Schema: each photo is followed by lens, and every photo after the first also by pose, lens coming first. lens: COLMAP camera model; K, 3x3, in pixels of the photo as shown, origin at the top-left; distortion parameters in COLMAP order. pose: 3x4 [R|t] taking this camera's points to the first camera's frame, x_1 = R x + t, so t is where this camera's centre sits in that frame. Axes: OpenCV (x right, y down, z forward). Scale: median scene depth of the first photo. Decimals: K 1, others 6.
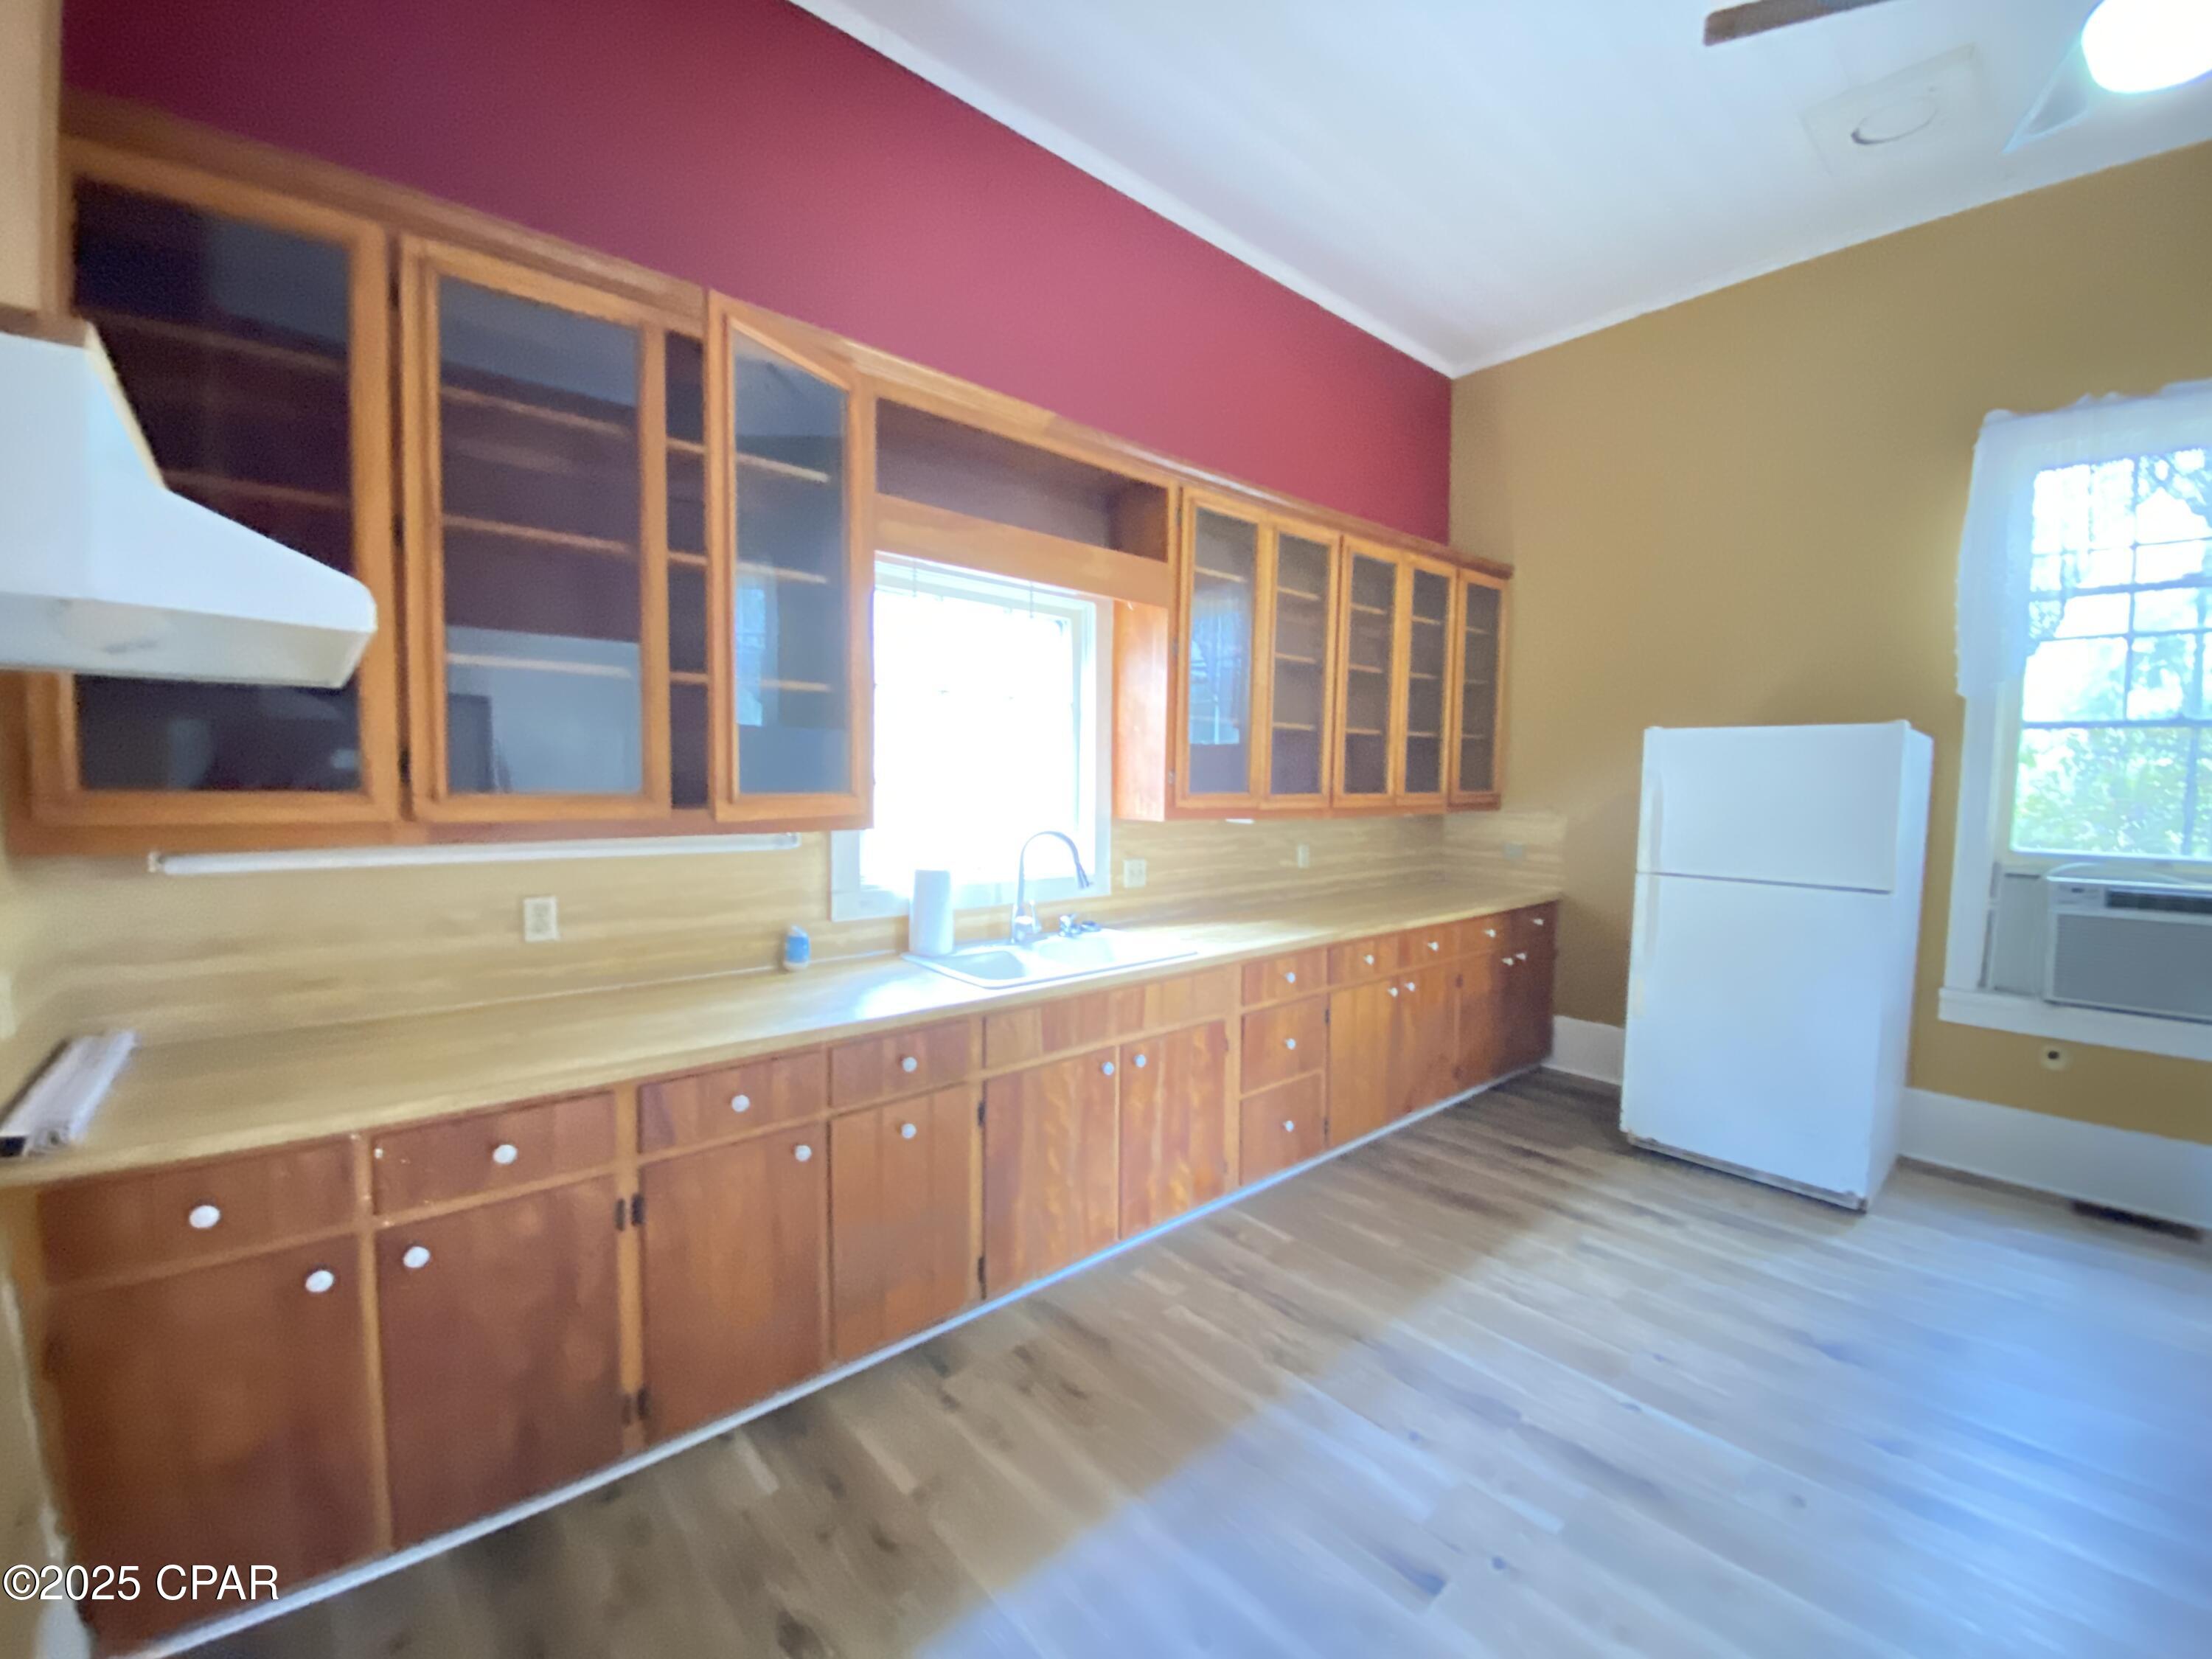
lens RADIAL K [[898.0, 0, 1102.0], [0, 898.0, 830.5], [0, 0, 1]] dist [0.019162, -0.013135]
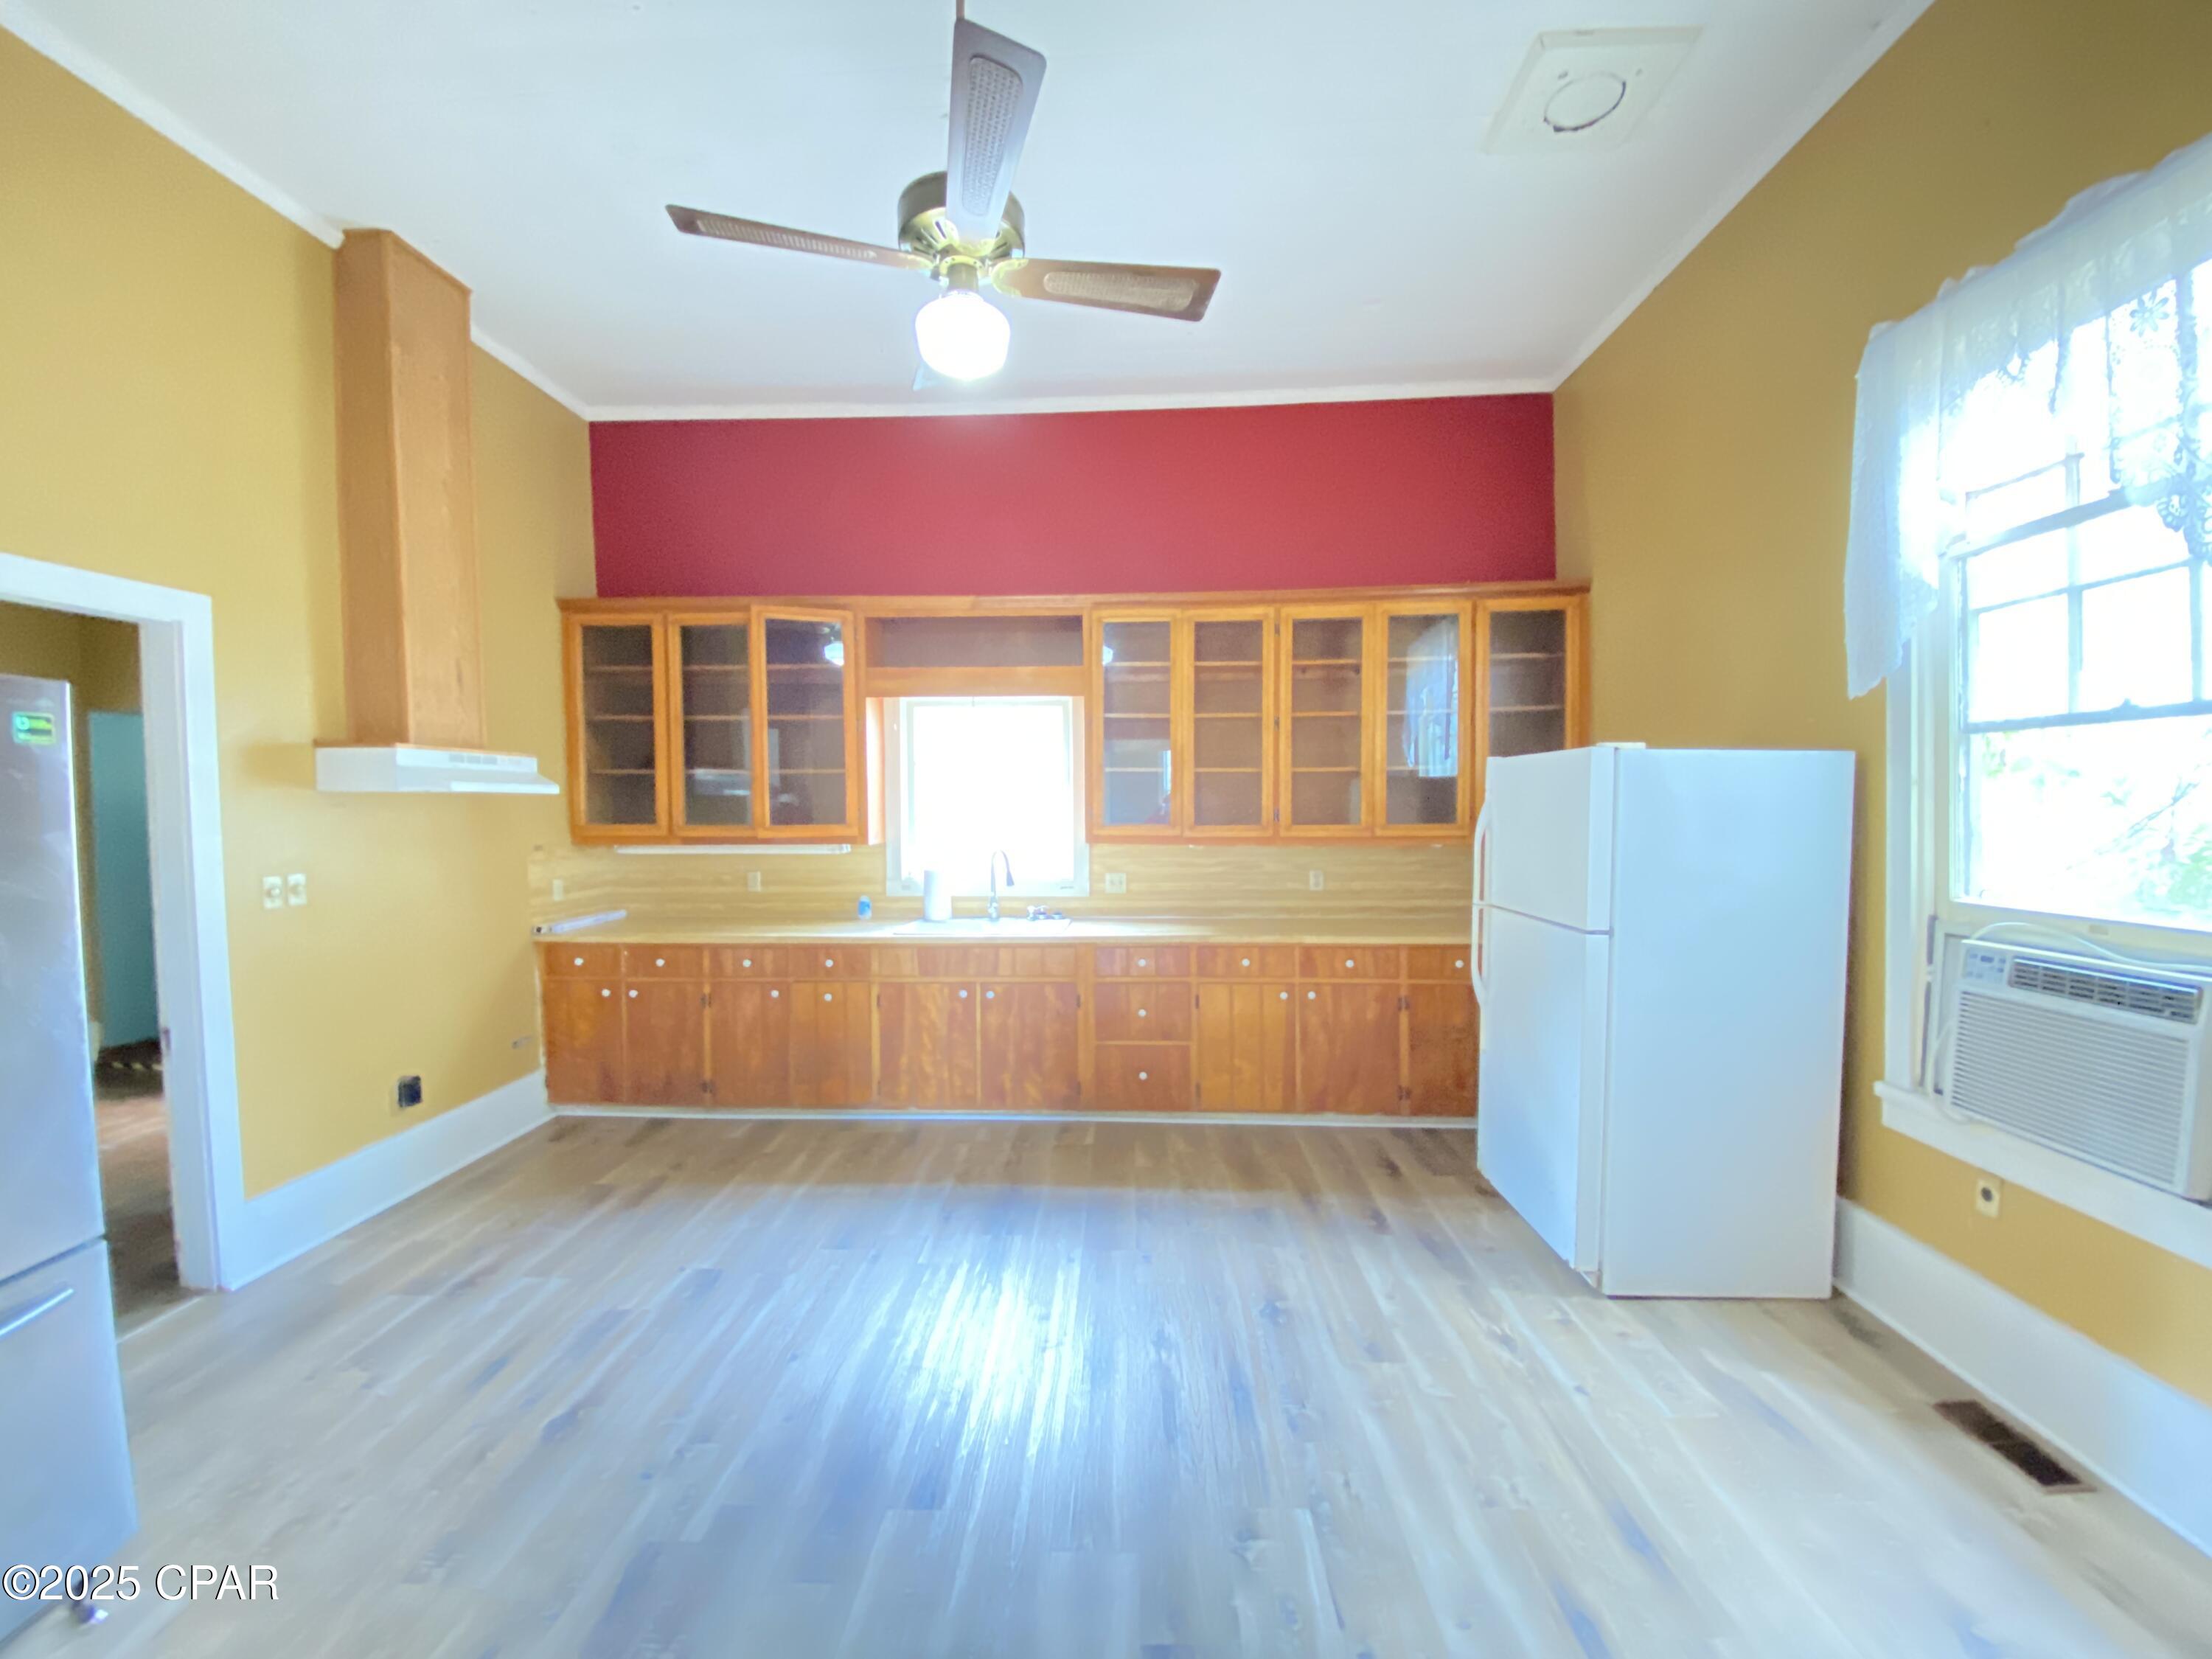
lens RADIAL K [[898.0, 0, 1112.2], [0, 898.0, 832.3], [0, 0, 1]] dist [0.019162, -0.013135]
pose [[0.723105, 0.005212, -0.690719, 1.121245], [-0.029211, 0.999308, -0.023040, 0.002033], [0.690121, 0.036837, 0.722756, 0.001932]]
